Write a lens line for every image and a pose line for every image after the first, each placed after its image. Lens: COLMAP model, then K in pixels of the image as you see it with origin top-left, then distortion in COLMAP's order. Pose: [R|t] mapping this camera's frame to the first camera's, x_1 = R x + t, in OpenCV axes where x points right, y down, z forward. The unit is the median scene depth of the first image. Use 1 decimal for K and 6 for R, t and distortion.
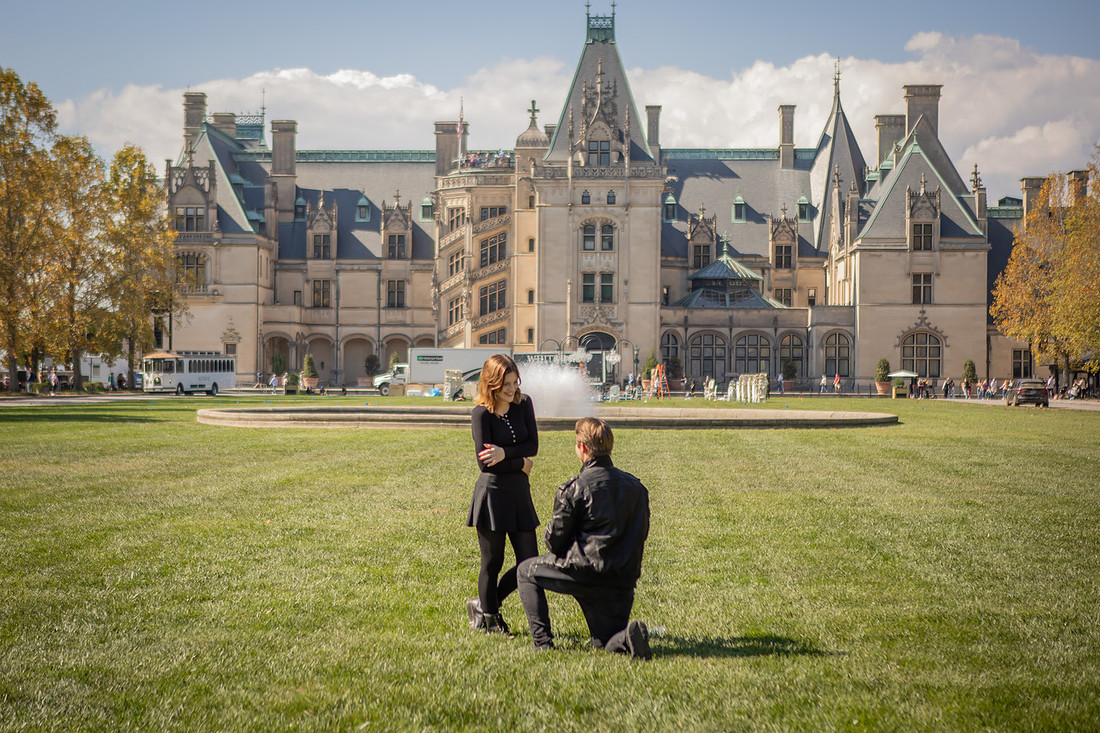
lens RADIAL K [[1860.9, 0, 514.5], [0, 1860.9, 404.1], [0, 0, 1]] dist [0.117890, 0.000000]
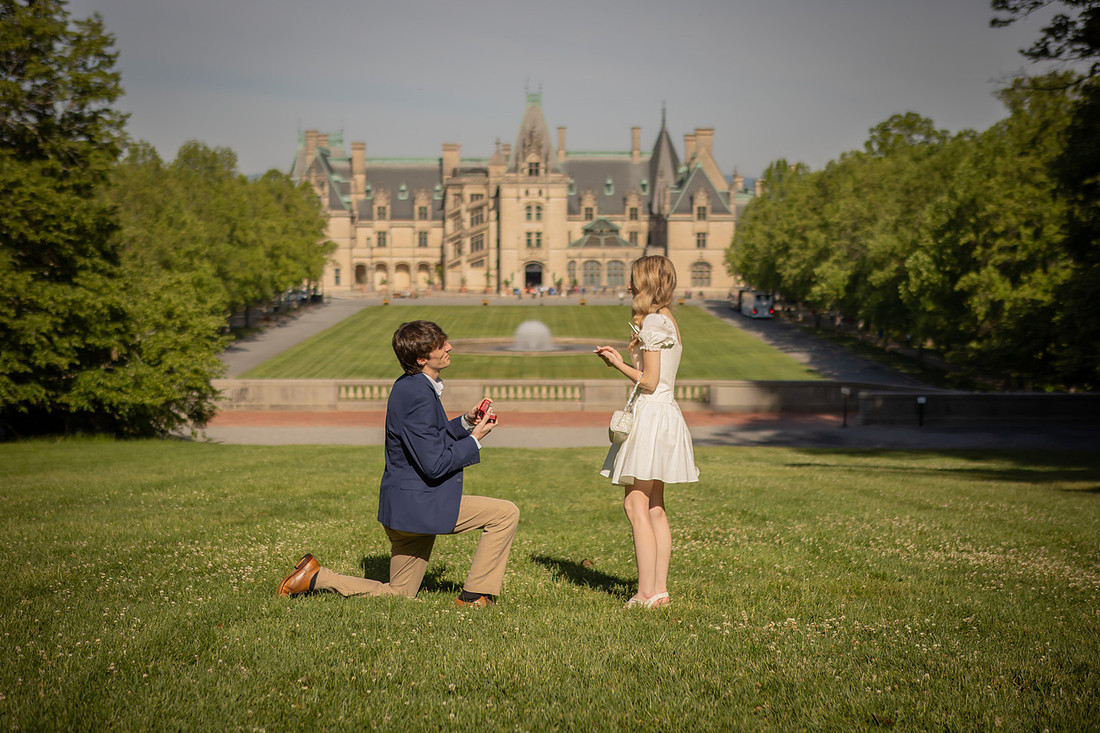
lens RADIAL K [[1694.5, 0, 555.9], [0, 1694.5, 361.3], [0, 0, 1]] dist [0.085190, 0.000000]
pose [[0.997389, -0.011760, 0.071250, -0.055087], [0.006133, 0.996880, 0.078694, -0.071875], [-0.071953, -0.078052, 0.994349, -0.699346]]
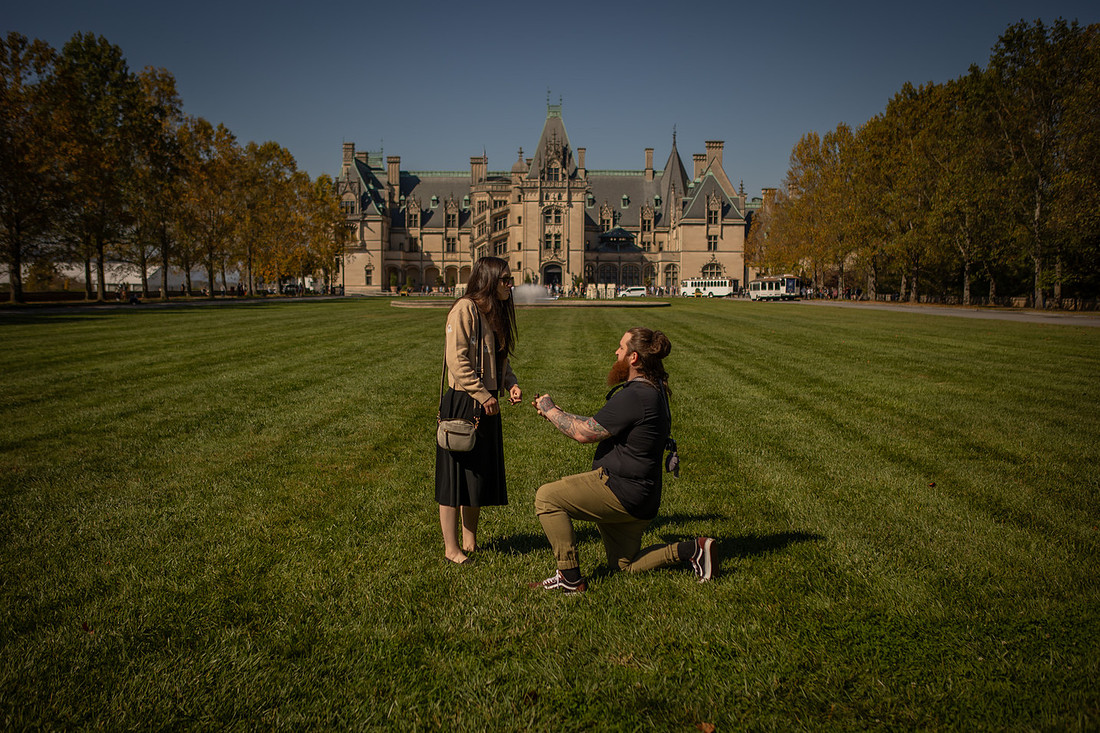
lens RADIAL K [[1061.9, 0, 550.5], [0, 1061.9, 370.5], [0, 0, 1]] dist [0.003831, 0.000000]
pose [[0.999346, -0.004096, 0.035938, 0.000489], [0.001825, 0.998012, 0.063003, 0.003288], [-0.036124, -0.062897, 0.997366, -0.141477]]
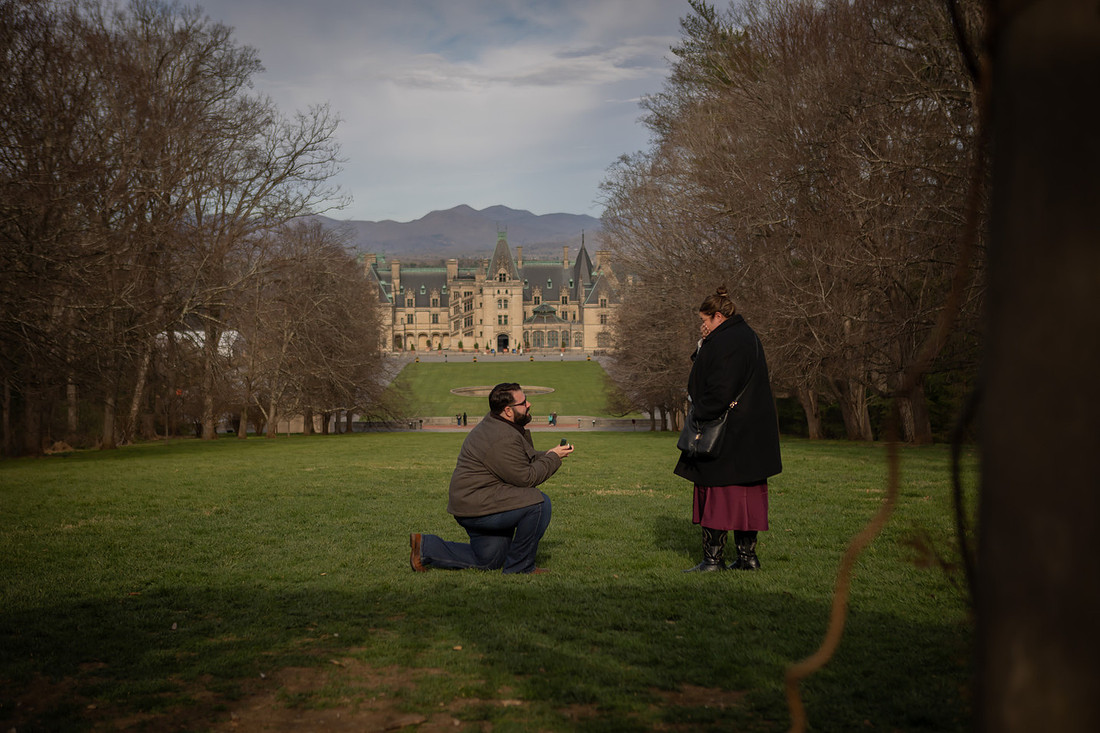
lens RADIAL K [[1598.8, 0, 553.5], [0, 1598.8, 365.9], [0, 0, 1]] dist [0.183268, 0.000000]
pose [[0.996088, -0.019964, 0.086077, -0.100497], [0.013623, 0.997192, 0.073633, -0.175938], [-0.087305, -0.072173, 0.993564, -1.638805]]
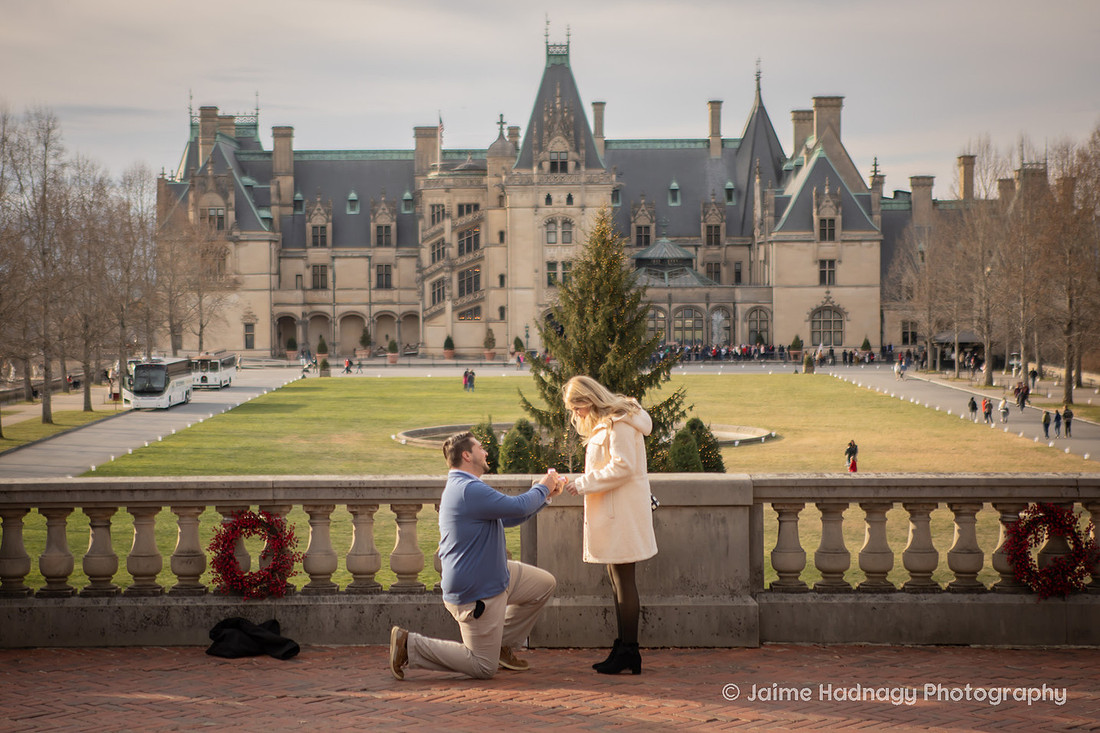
lens RADIAL K [[2262.2, 0, 500.7], [0, 2262.2, 373.1], [0, 0, 1]] dist [0.182159, 0.000000]
pose [[0.998769, -0.016536, 0.046759, -0.059581], [0.014948, 0.999306, 0.034117, -0.047221], [-0.047290, -0.033376, 0.998323, -0.434294]]
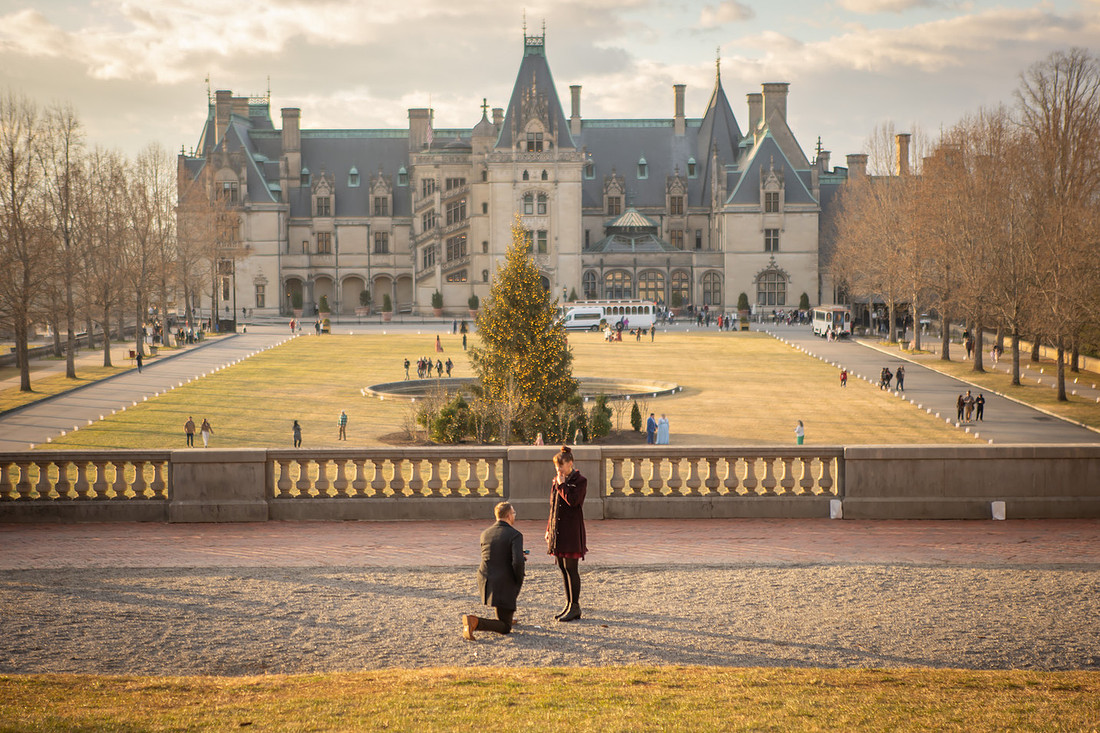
lens RADIAL K [[2152.6, 0, 546.3], [0, 2152.6, 367.8], [0, 0, 1]] dist [0.223781, 0.000000]
pose [[0.998395, -0.017609, 0.053831, -0.031887], [0.014524, 0.998259, 0.057171, -0.057939], [-0.054744, -0.056297, 0.996912, -0.540228]]
